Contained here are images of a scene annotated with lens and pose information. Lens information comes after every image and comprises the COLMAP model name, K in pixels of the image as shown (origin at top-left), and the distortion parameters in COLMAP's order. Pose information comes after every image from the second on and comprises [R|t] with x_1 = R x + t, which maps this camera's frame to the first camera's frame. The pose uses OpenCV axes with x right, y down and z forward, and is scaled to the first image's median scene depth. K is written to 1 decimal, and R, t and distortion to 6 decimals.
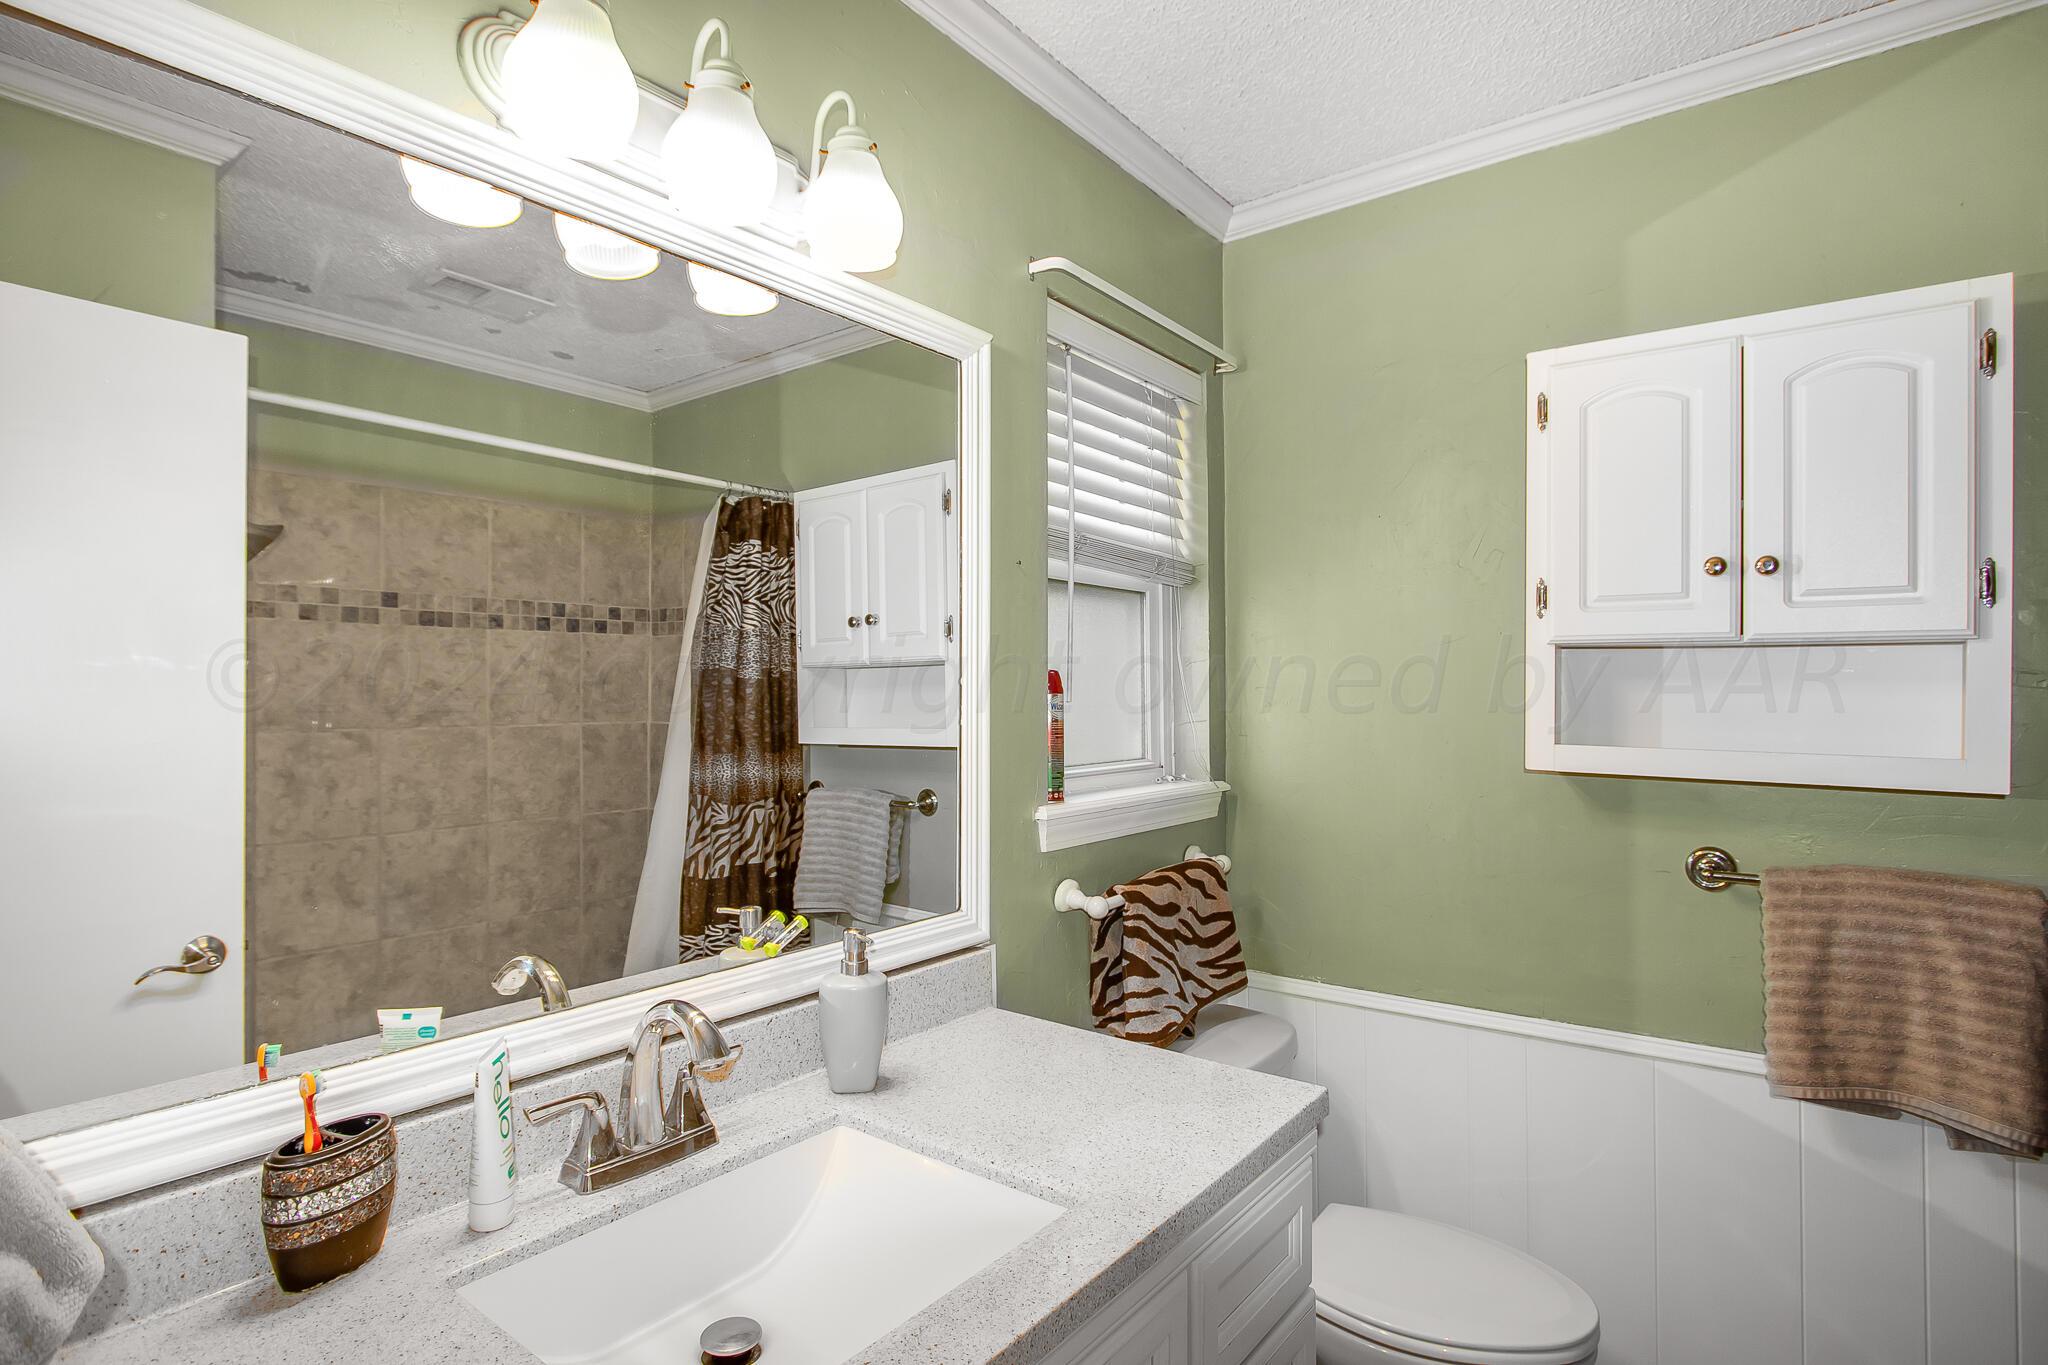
lens RADIAL K [[1037.0, 0, 1024.0], [0, 1037.0, 682.5], [0, 0, 1]] dist [-0.000075, 0.000230]
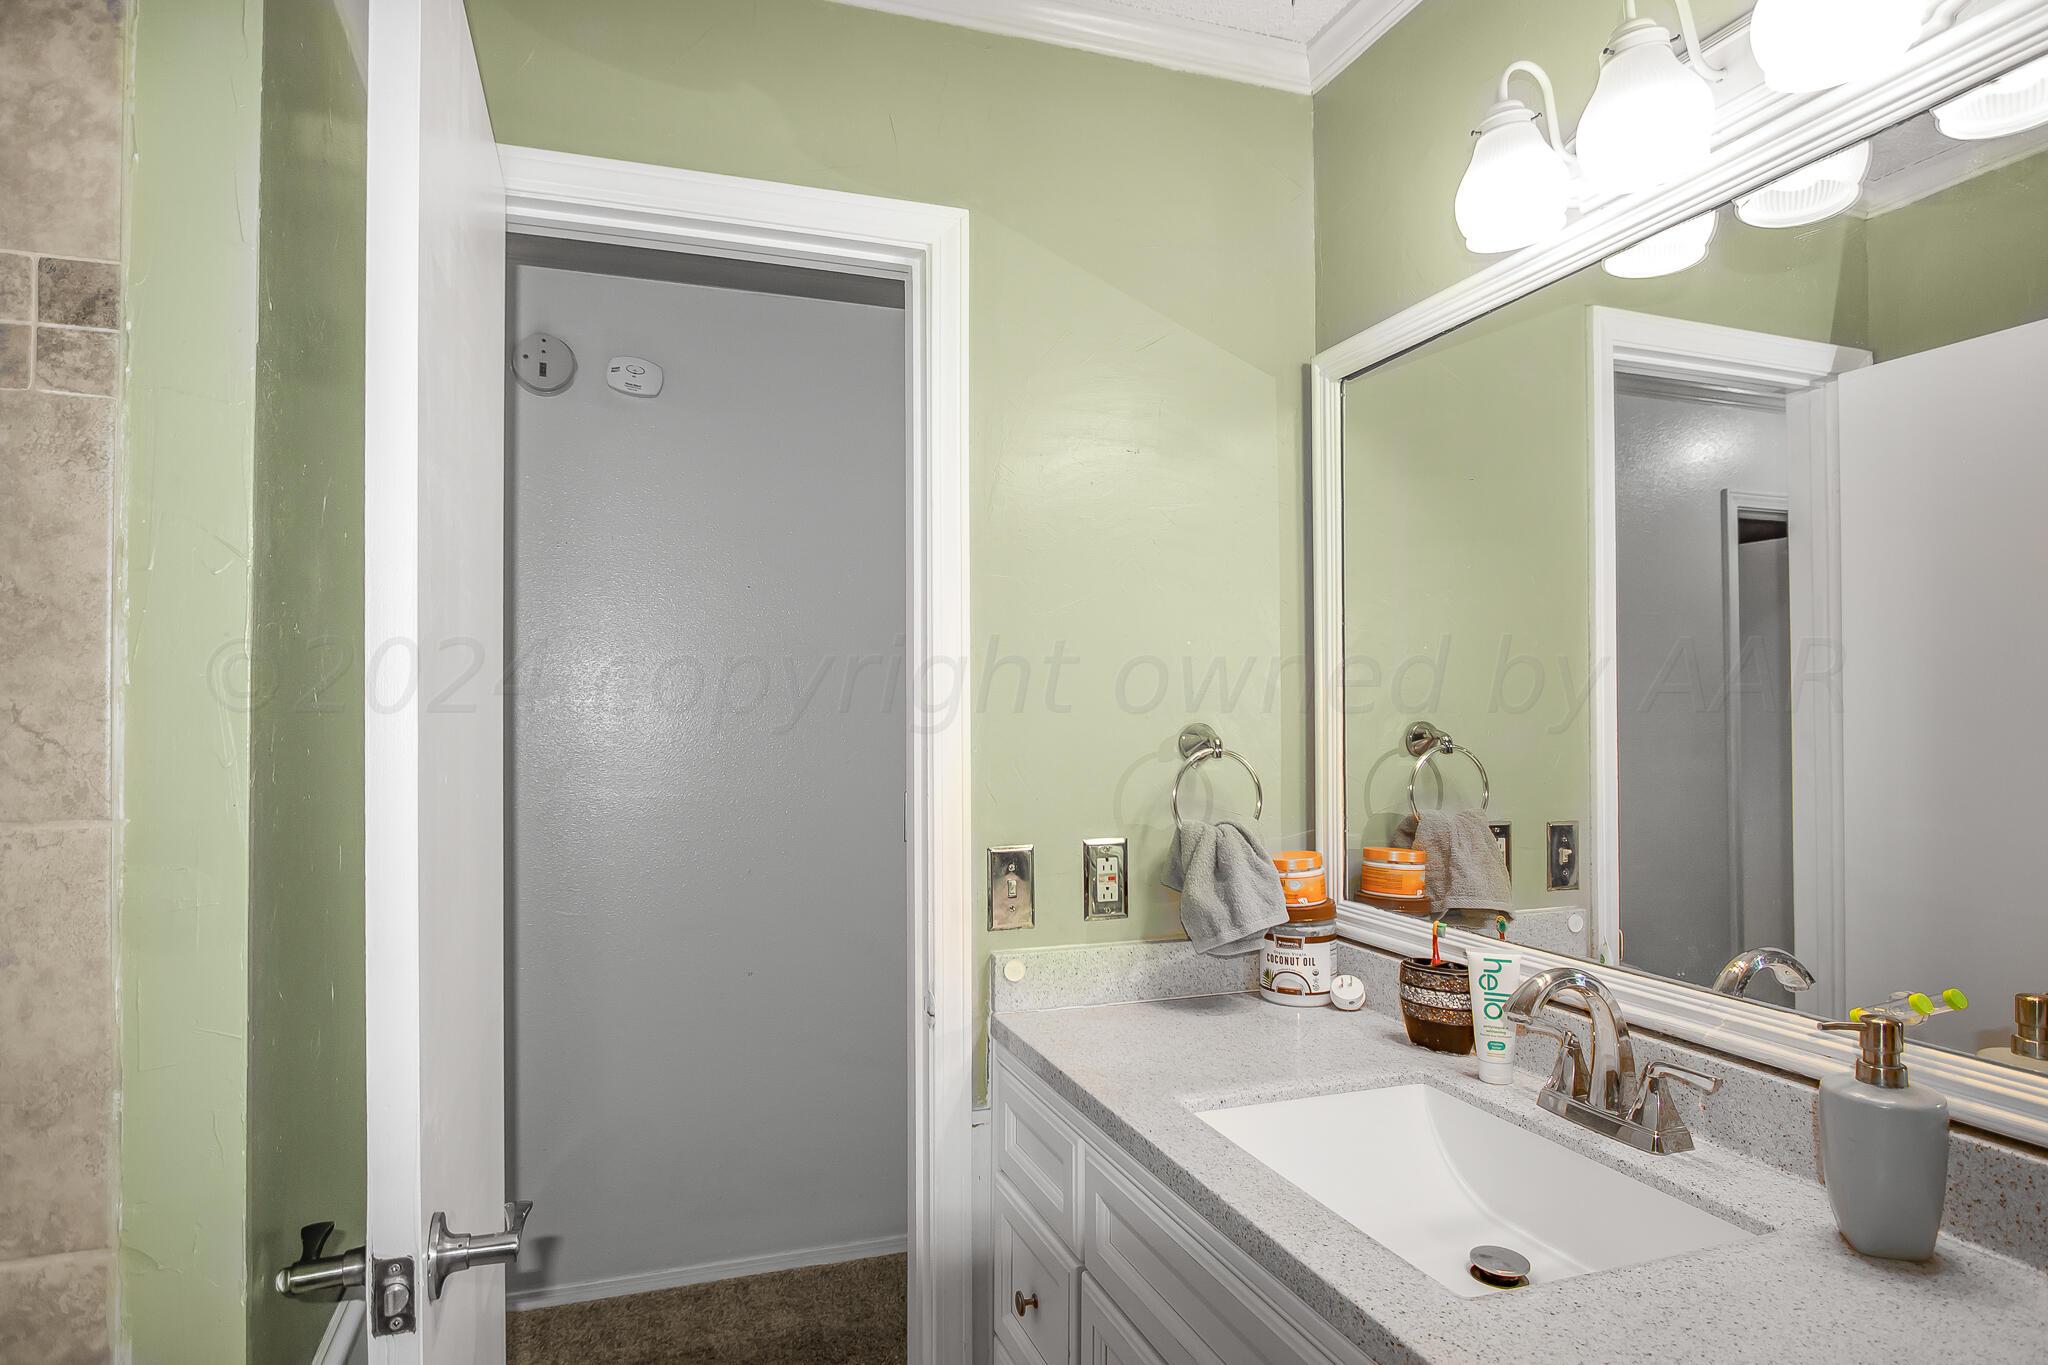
lens RADIAL K [[1037.0, 0, 1024.0], [0, 1037.0, 682.5], [0, 0, 1]] dist [-0.000075, 0.000230]
pose [[-0.510880, -0.013340, -0.859548, 0.889879], [0.025112, 0.999221, -0.030433, 0.024257], [0.859285, -0.037132, -0.510147, 1.080230]]
